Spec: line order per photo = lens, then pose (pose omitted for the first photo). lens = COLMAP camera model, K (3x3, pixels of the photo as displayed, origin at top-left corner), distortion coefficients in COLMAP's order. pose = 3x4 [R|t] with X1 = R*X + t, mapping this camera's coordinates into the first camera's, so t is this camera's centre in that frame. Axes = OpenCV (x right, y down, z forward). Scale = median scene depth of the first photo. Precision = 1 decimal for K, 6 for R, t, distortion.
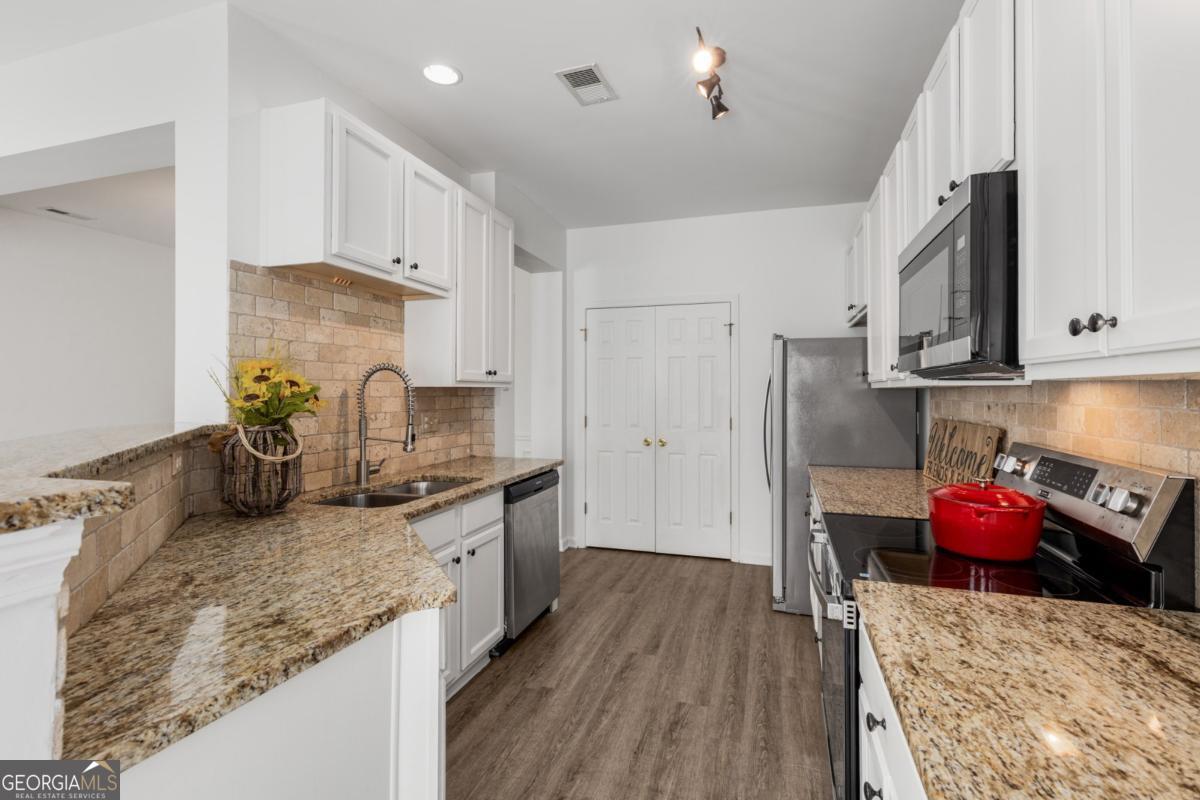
lens RADIAL K [[547.6, 0, 601.7], [0, 547.6, 390.2], [0, 0, 1]] dist [0.006524, -0.000016]
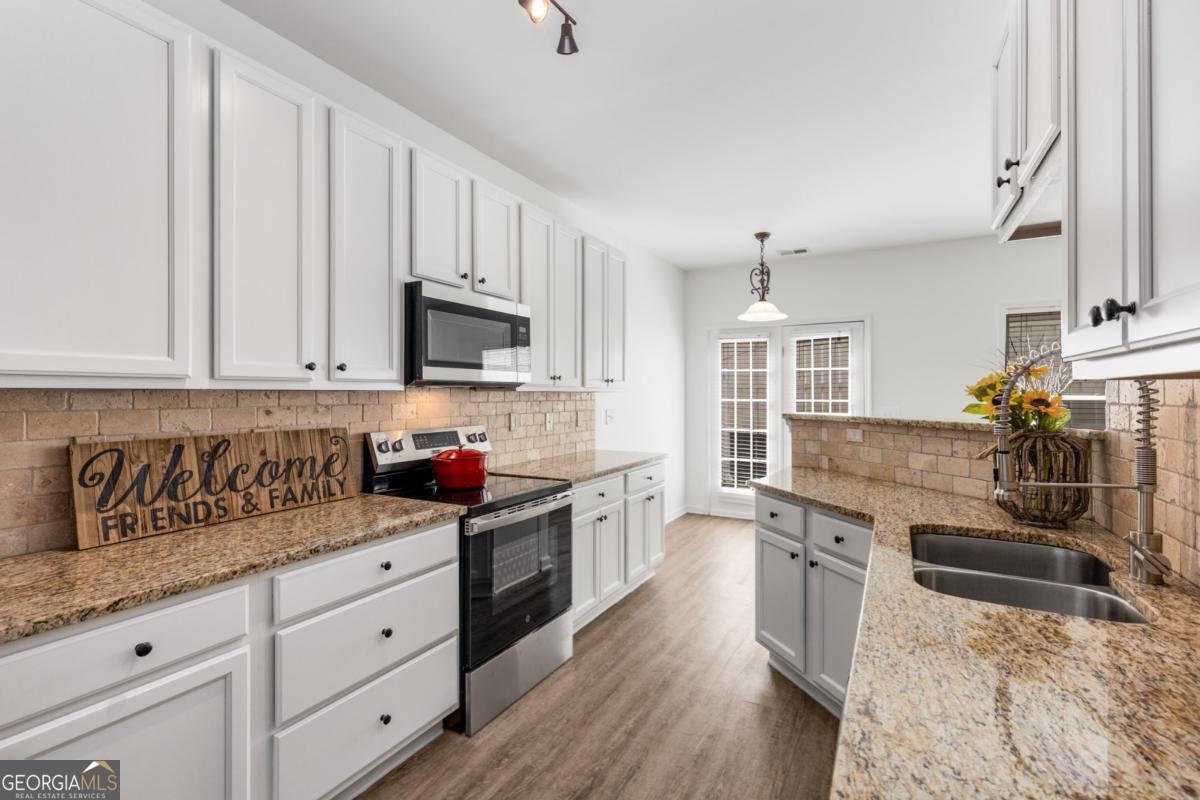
lens RADIAL K [[547.6, 0, 601.7], [0, 547.6, 390.2], [0, 0, 1]] dist [0.006524, -0.000016]
pose [[-0.982878, 0.007720, 0.184093, -0.051329], [0.005514, 0.999907, -0.012489, 0.002466], [-0.184173, -0.011260, -0.982829, 1.709987]]
